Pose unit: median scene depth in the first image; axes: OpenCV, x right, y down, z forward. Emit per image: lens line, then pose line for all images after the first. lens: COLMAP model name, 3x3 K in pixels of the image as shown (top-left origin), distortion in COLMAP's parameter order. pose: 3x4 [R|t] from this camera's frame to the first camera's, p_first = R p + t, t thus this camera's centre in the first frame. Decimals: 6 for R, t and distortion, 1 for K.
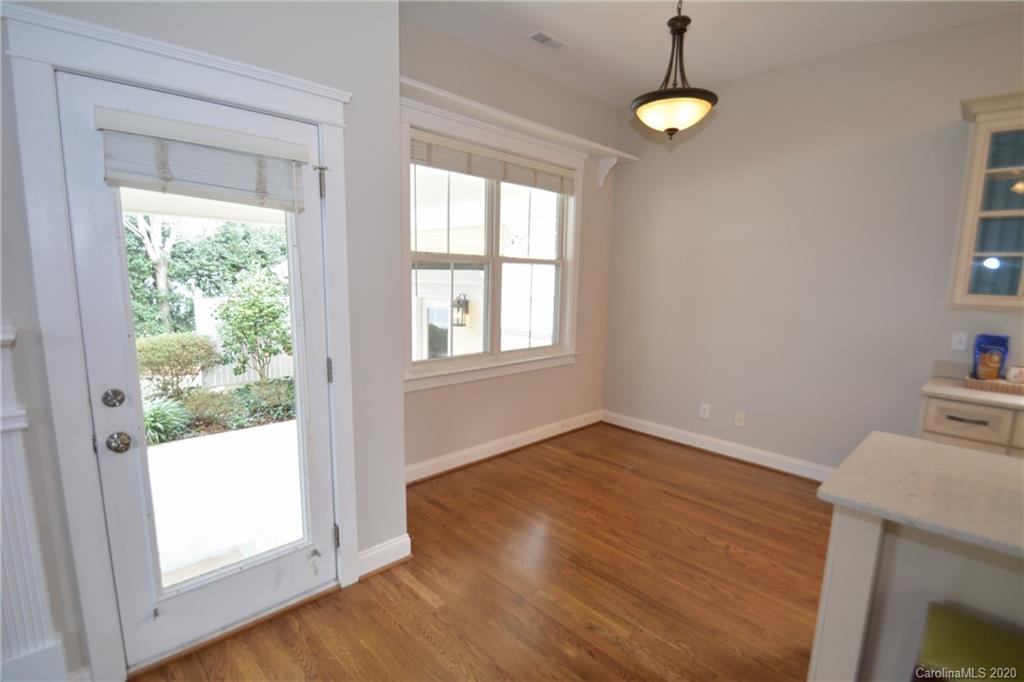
lens RADIAL K [[473.9, 0, 500.7], [0, 473.9, 361.5], [0, 0, 1]] dist [0.005192, 0.000473]
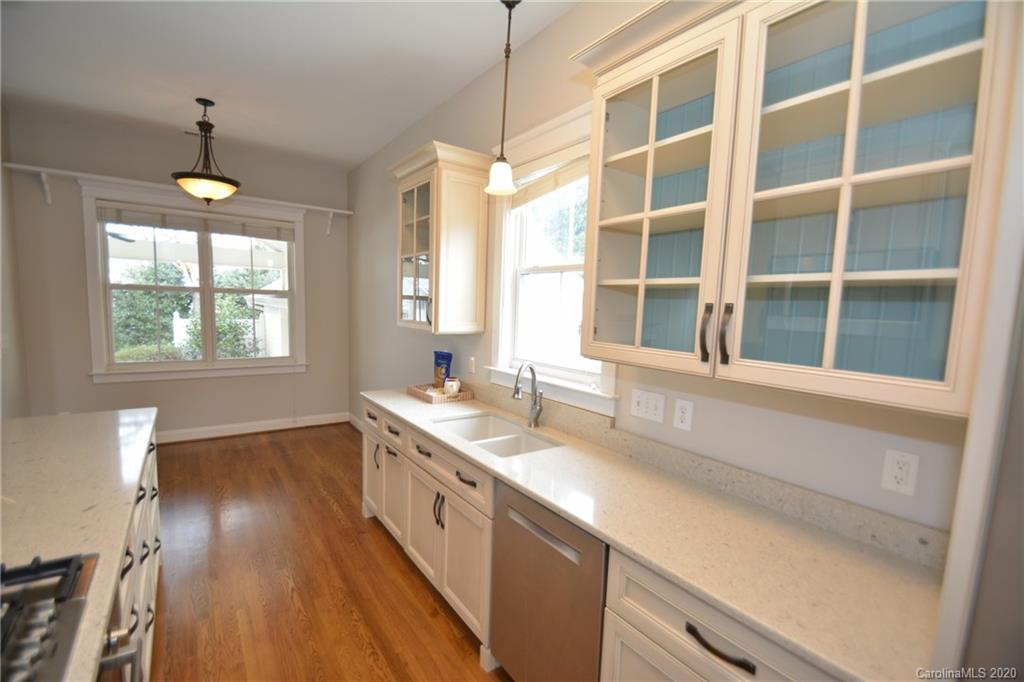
lens RADIAL K [[441.9, 0, 498.5], [0, 441.9, 355.9], [0, 0, 1]] dist [-0.003166, -0.002933]
pose [[0.988040, 0.032540, -0.150724, 0.977542], [-0.042762, 0.996963, -0.065084, 0.017676], [0.148148, 0.070751, 0.986431, -0.092906]]
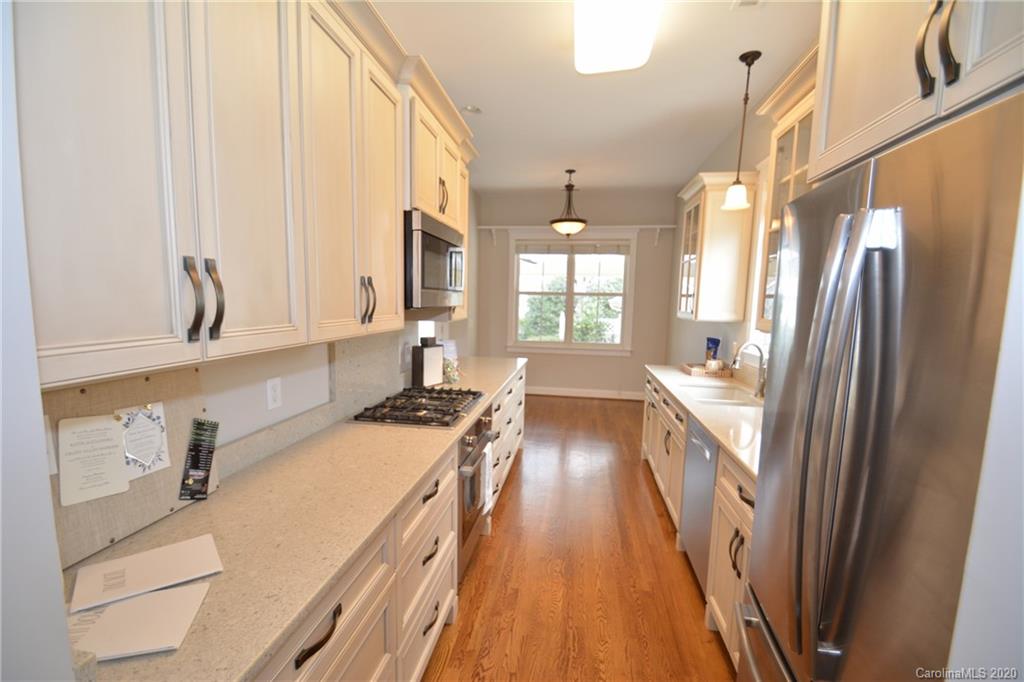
lens RADIAL K [[441.9, 0, 515.5], [0, 441.9, 352.1], [0, 0, 1]] dist [-0.003166, -0.002933]
pose [[0.613779, 0.086527, -0.784722, 1.268257], [-0.149328, 0.988757, -0.007773, 0.068113], [0.775227, 0.121952, 0.619799, -0.259683]]
